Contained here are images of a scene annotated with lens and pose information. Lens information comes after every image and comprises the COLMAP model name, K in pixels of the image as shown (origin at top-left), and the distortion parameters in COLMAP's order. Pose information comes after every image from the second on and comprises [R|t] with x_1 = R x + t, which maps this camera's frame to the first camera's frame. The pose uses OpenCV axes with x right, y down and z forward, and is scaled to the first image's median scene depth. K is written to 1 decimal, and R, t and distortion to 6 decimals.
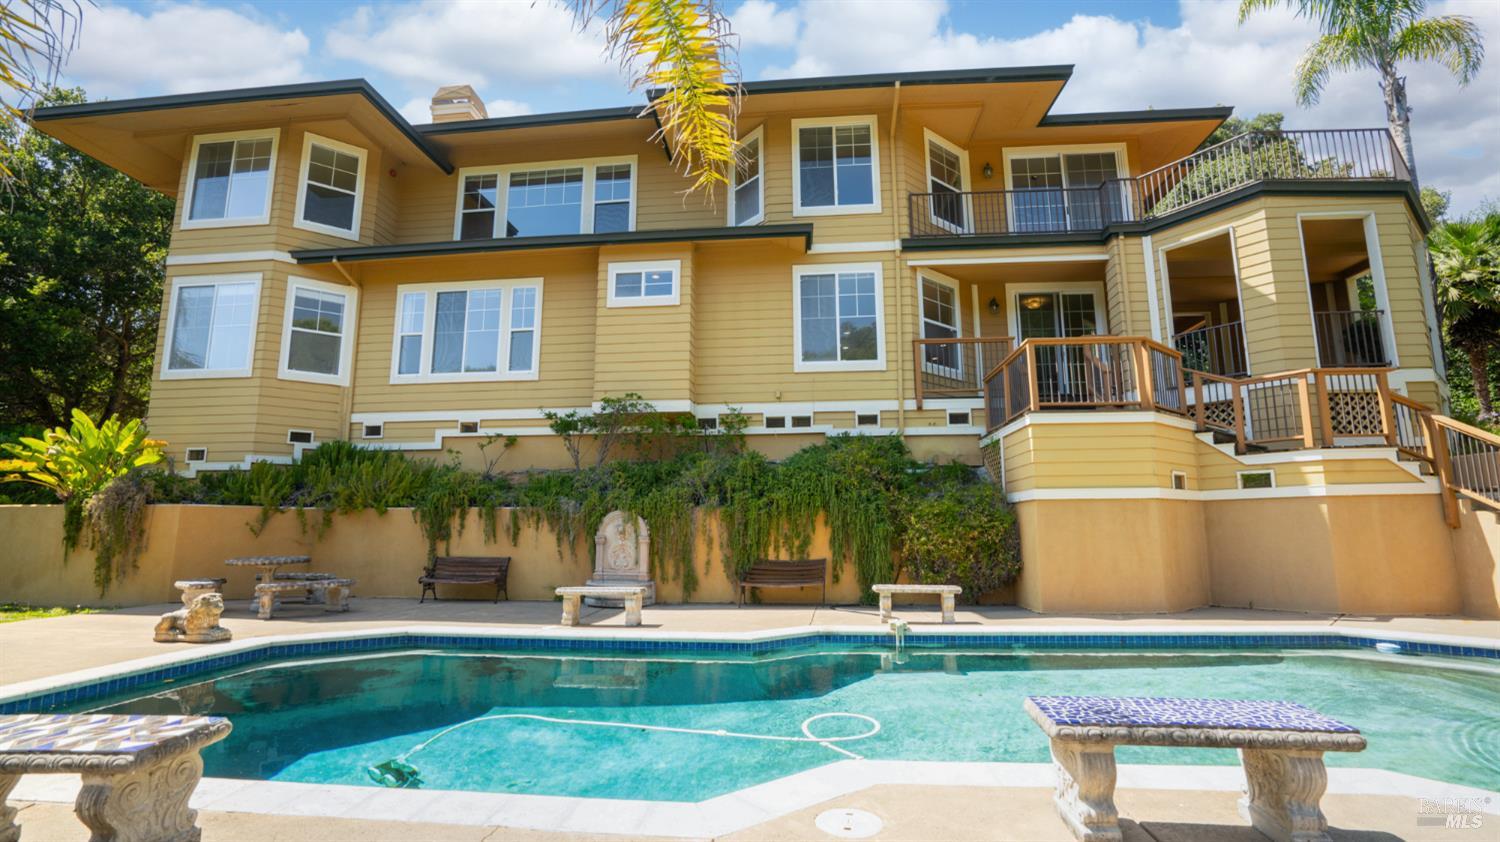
lens RADIAL K [[686.6, 0, 753.5], [0, 686.6, 426.3], [0, 0, 1]] dist [-0.048757, 0.016243]
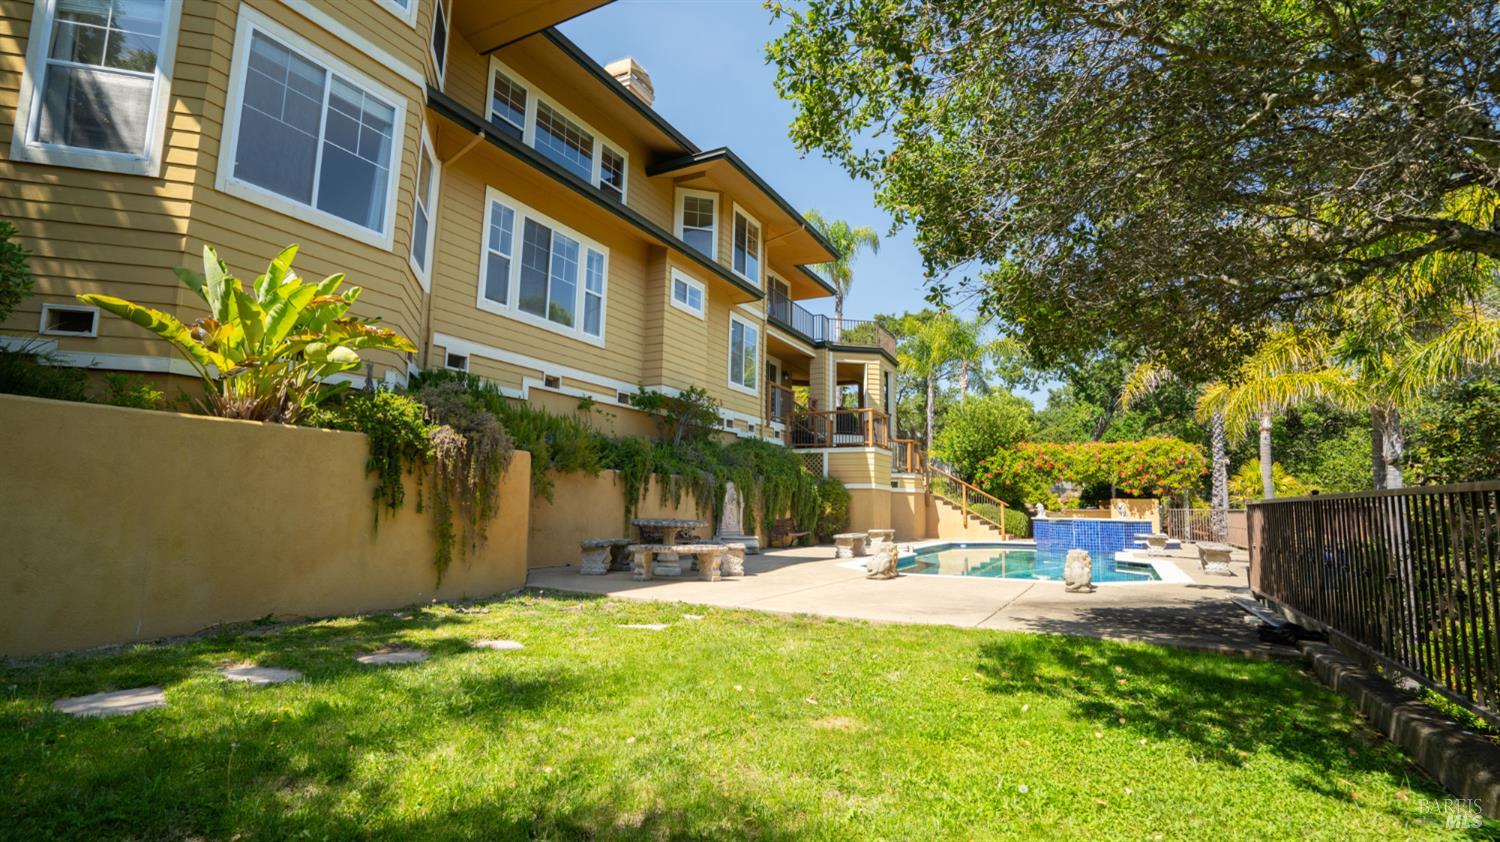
lens RADIAL K [[686.6, 0, 761.0], [0, 686.6, 422.6], [0, 0, 1]] dist [-0.048757, 0.016243]
pose [[0.373412, 0.124474, 0.919277, -1.221198], [-0.156470, 0.985210, -0.069843, 0.080854], [-0.914374, -0.117759, 0.387366, 0.394323]]
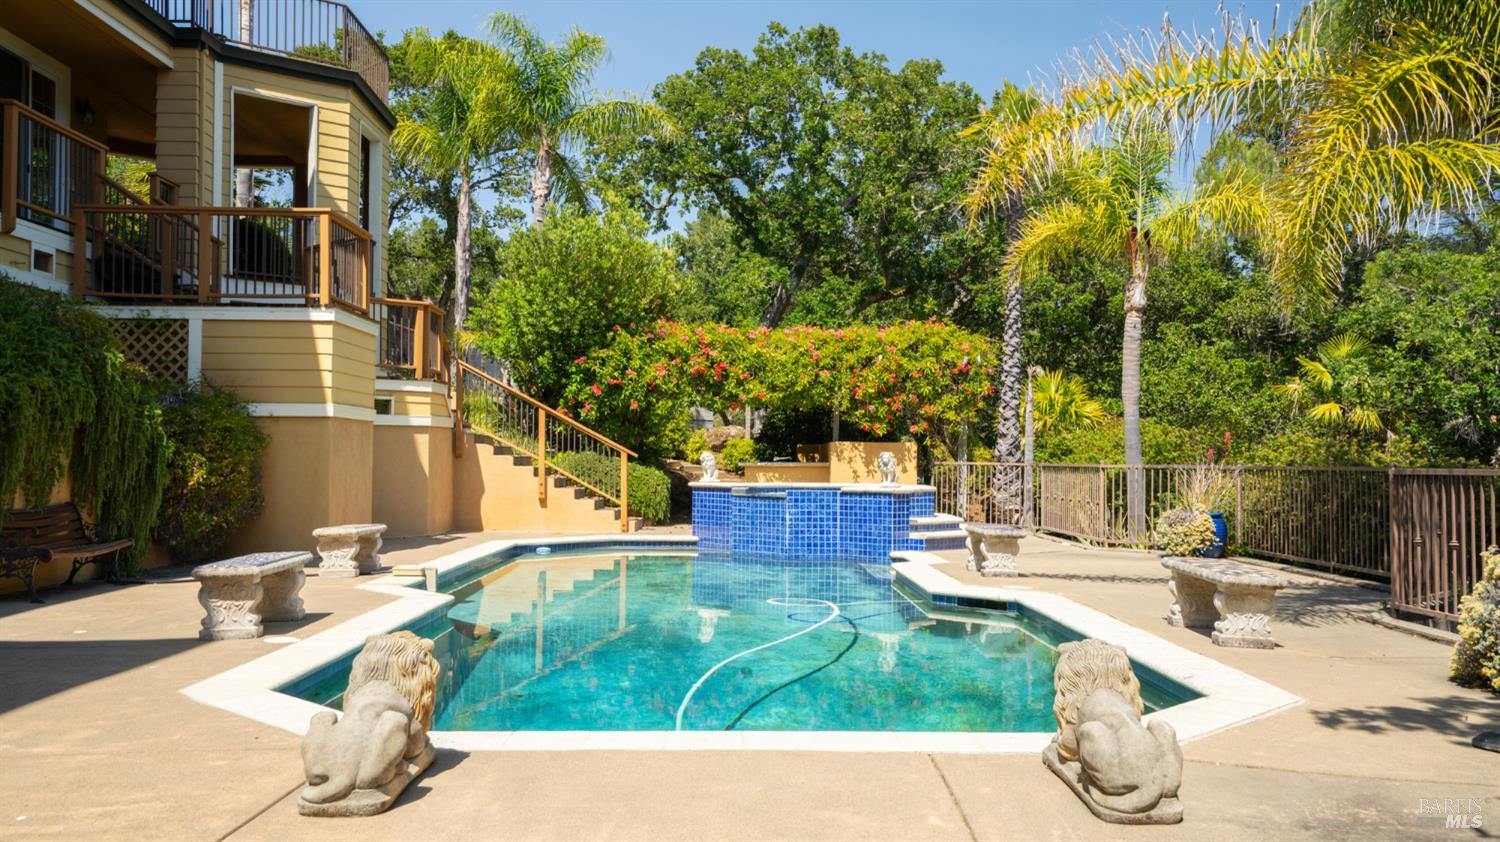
lens RADIAL K [[1243.4, 0, 738.8], [0, 1243.4, 418.8], [0, 0, 1]] dist [0.031754, 0.033498]
pose [[-0.099608, 0.034456, 0.994430, -0.803513], [-0.156336, 0.986446, -0.049839, 0.080040], [-0.982668, -0.160430, -0.092871, 0.493829]]
